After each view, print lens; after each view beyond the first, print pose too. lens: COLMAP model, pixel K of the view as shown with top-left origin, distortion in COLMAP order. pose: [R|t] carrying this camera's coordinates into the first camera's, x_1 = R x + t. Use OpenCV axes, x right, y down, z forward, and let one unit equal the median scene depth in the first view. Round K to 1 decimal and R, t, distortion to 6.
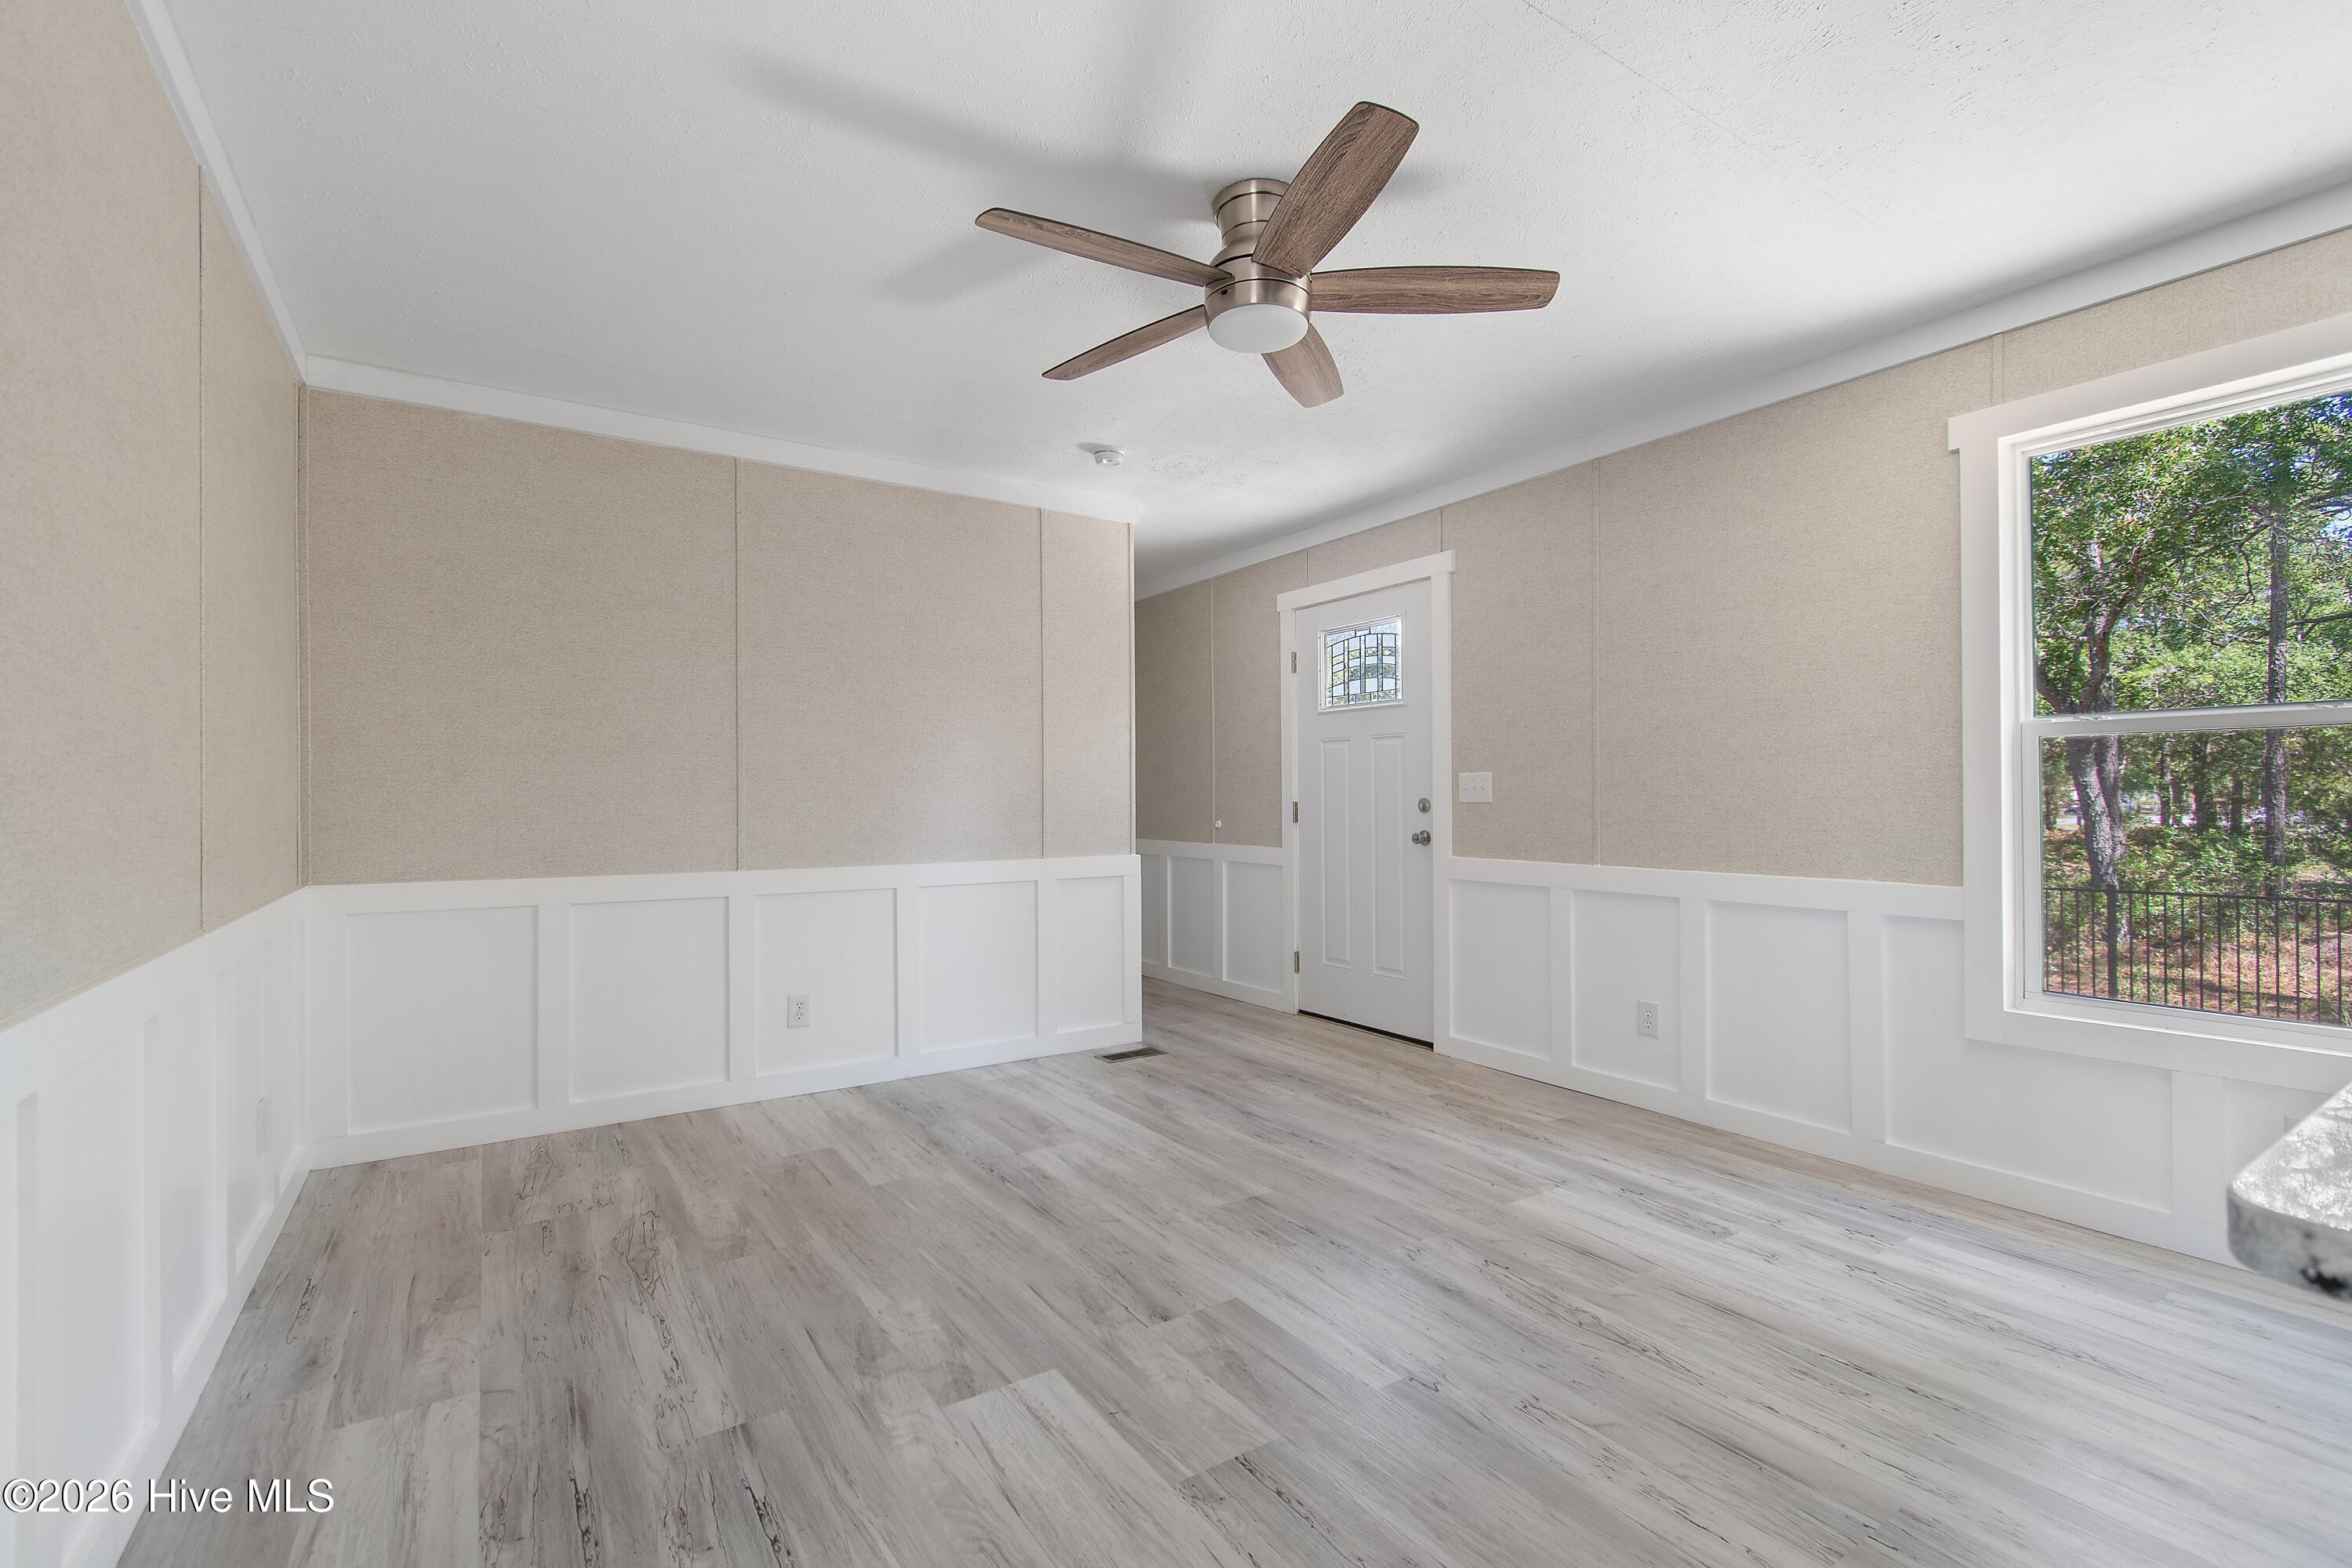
lens RADIAL K [[1044.1, 0, 1176.4], [0, 1044.1, 795.0], [0, 0, 1]] dist [0.000917, -0.001019]
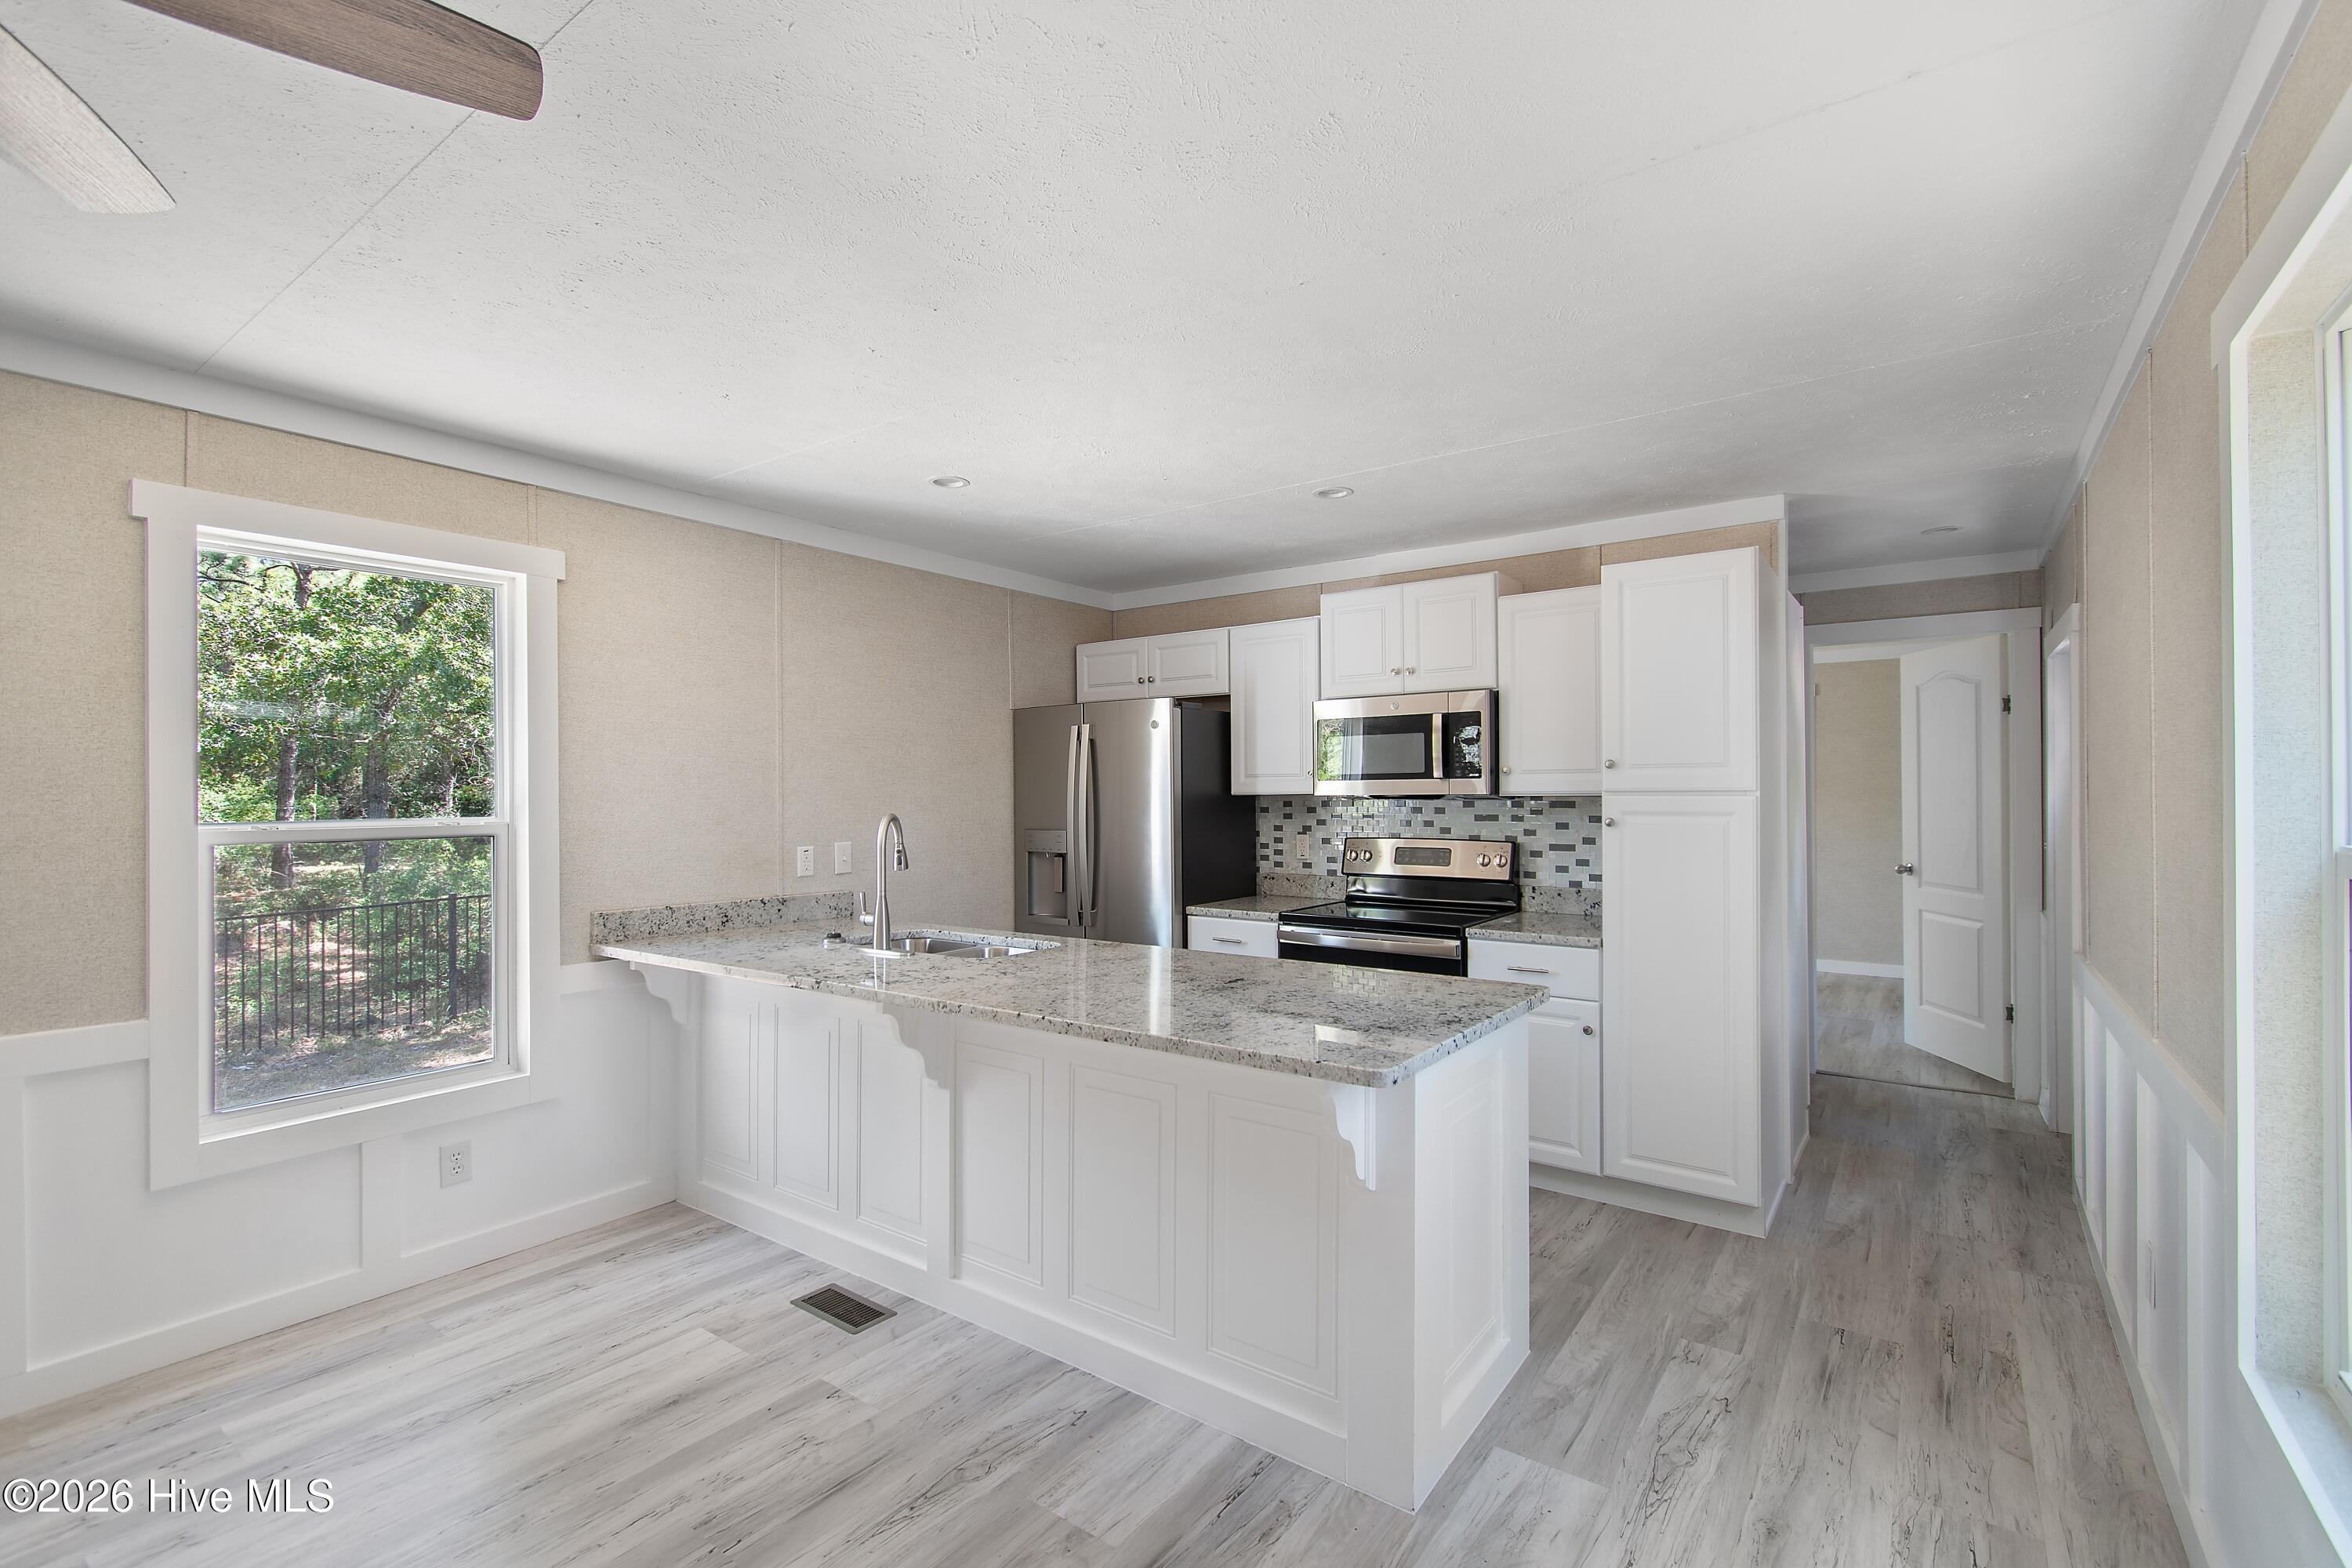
lens RADIAL K [[1044.1, 0, 1169.6], [0, 1044.1, 785.5], [0, 0, 1]] dist [0.000917, -0.001019]
pose [[-0.346405, 0.010592, 0.938025, -0.371314], [0.002219, 0.999943, -0.010471, -0.098124], [-0.938083, -0.001545, -0.346408, 0.505903]]
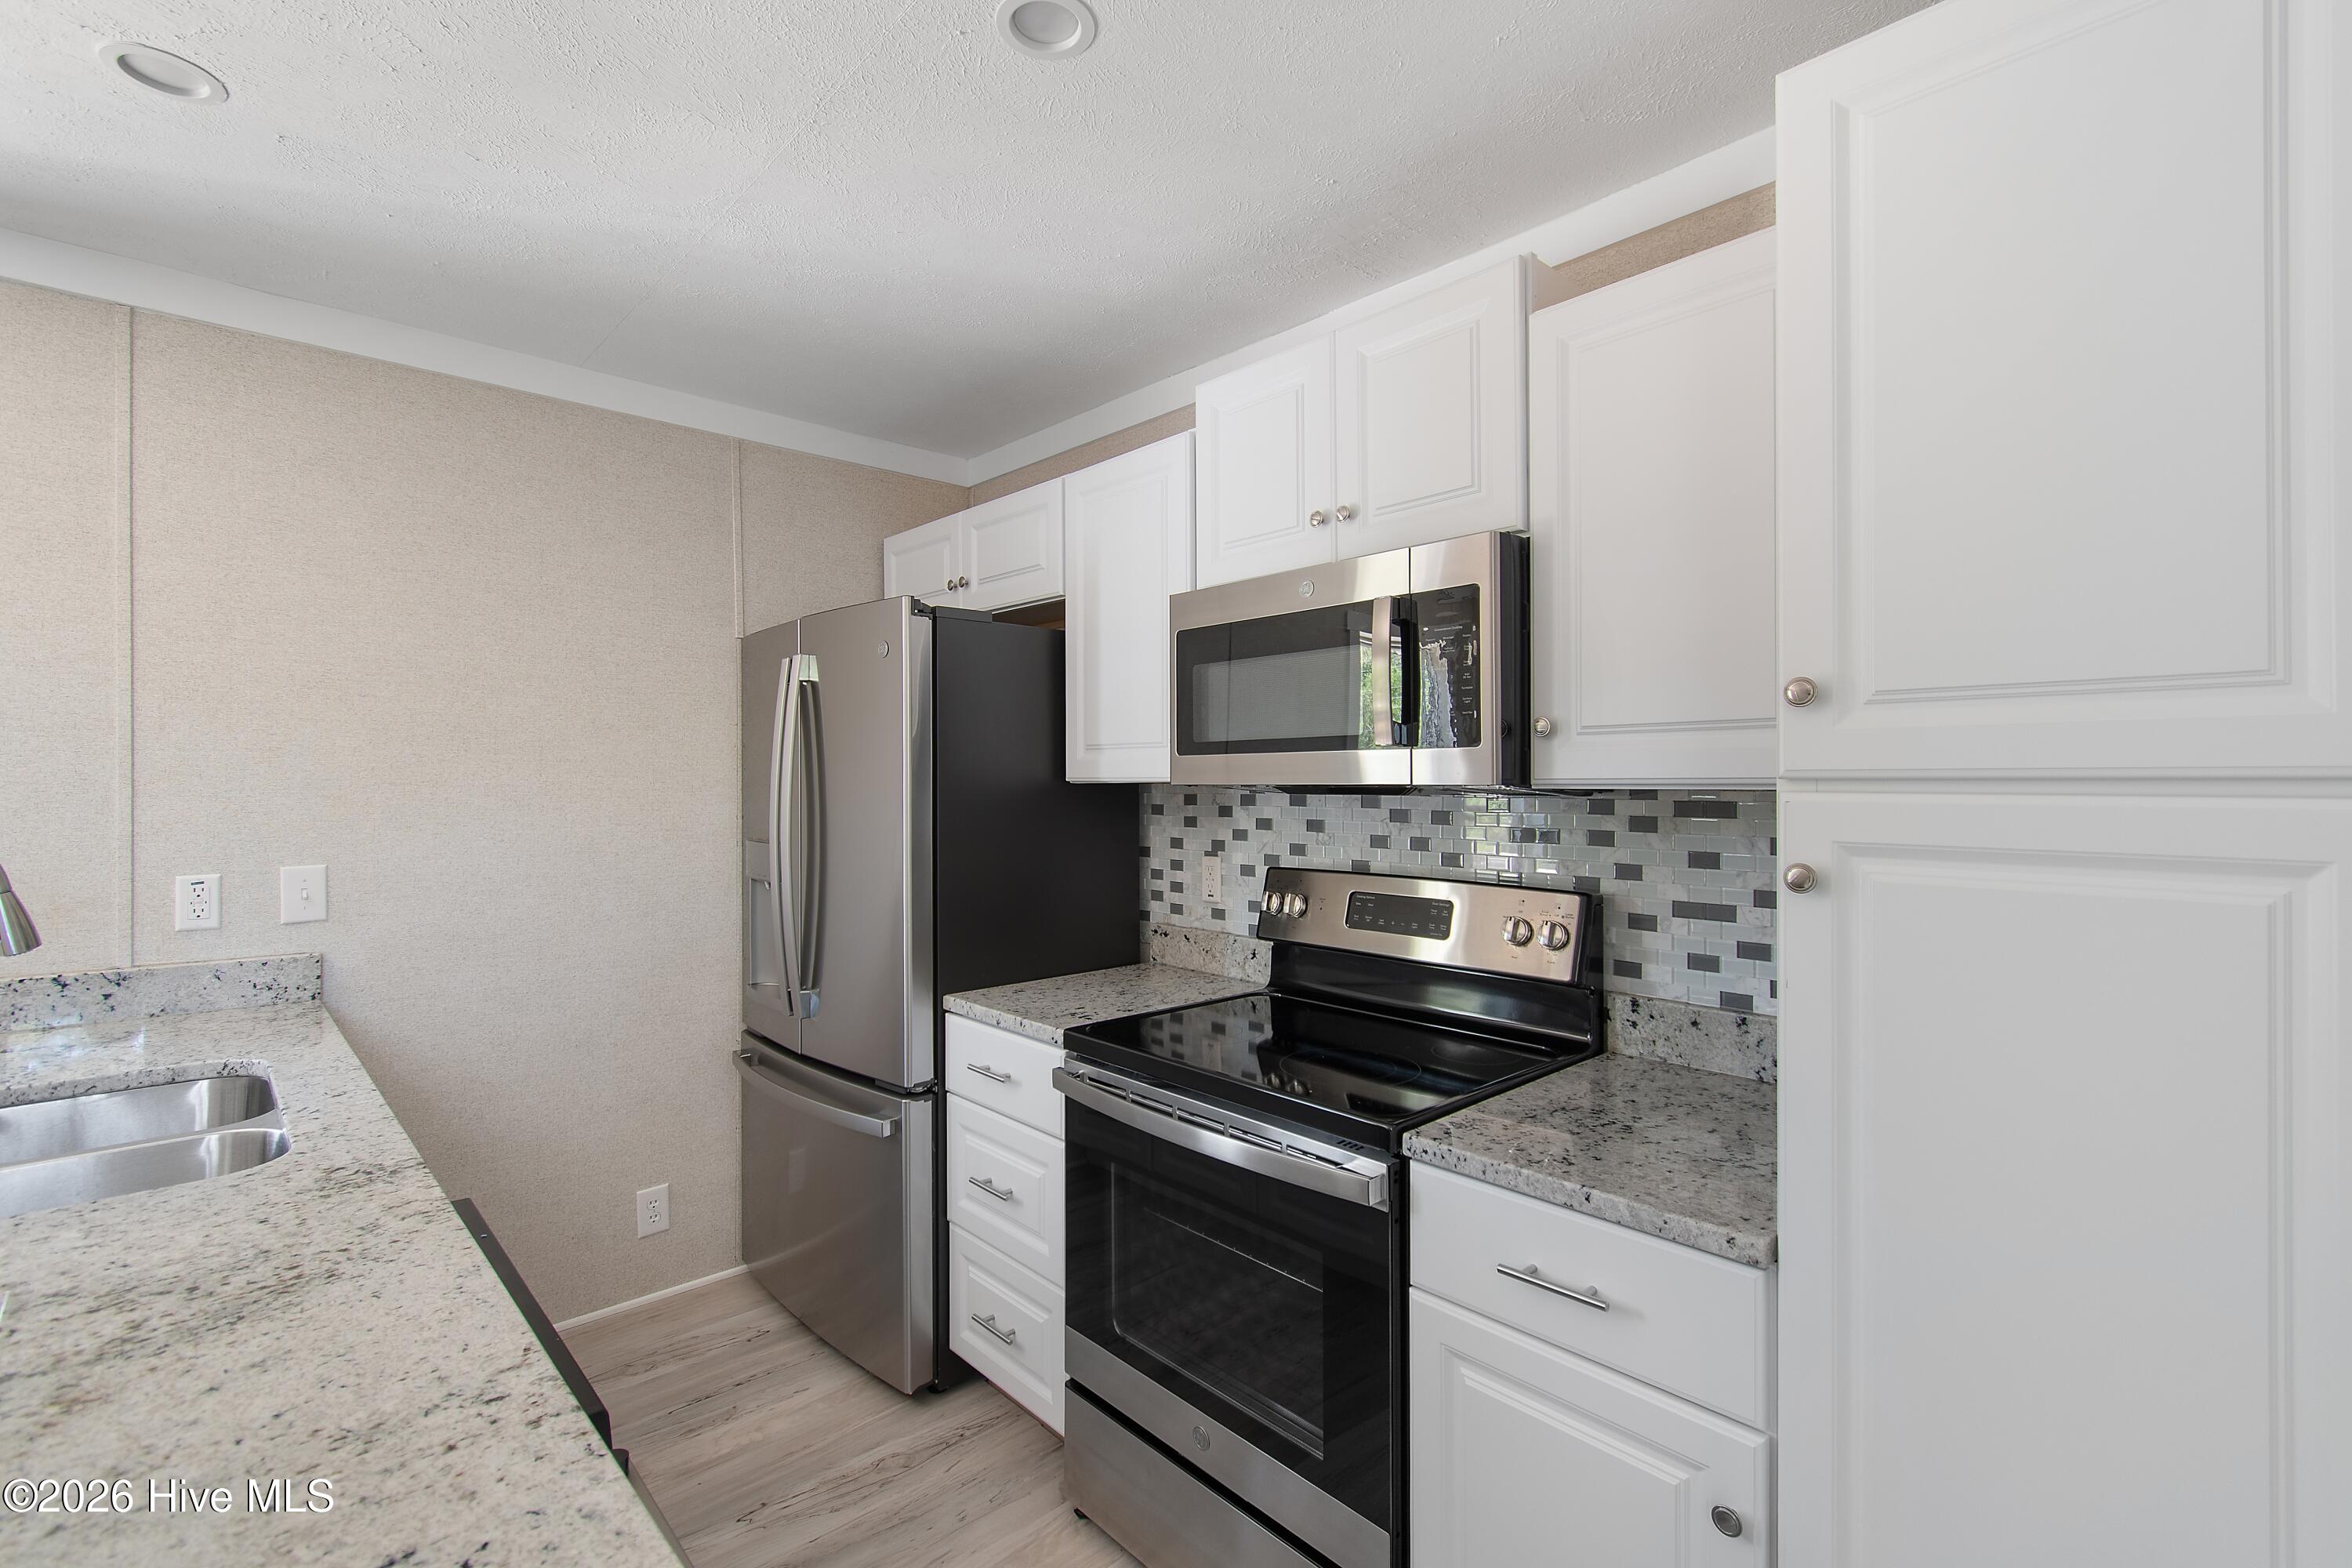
lens RADIAL K [[1044.1, 0, 1166.8], [0, 1044.1, 769.3], [0, 0, 1]] dist [0.000917, -0.001019]
pose [[-0.158815, 0.011073, 0.987246, 0.248771], [-0.001834, 0.999932, -0.011510, -0.101901], [-0.987307, -0.003638, -0.158784, -0.103389]]
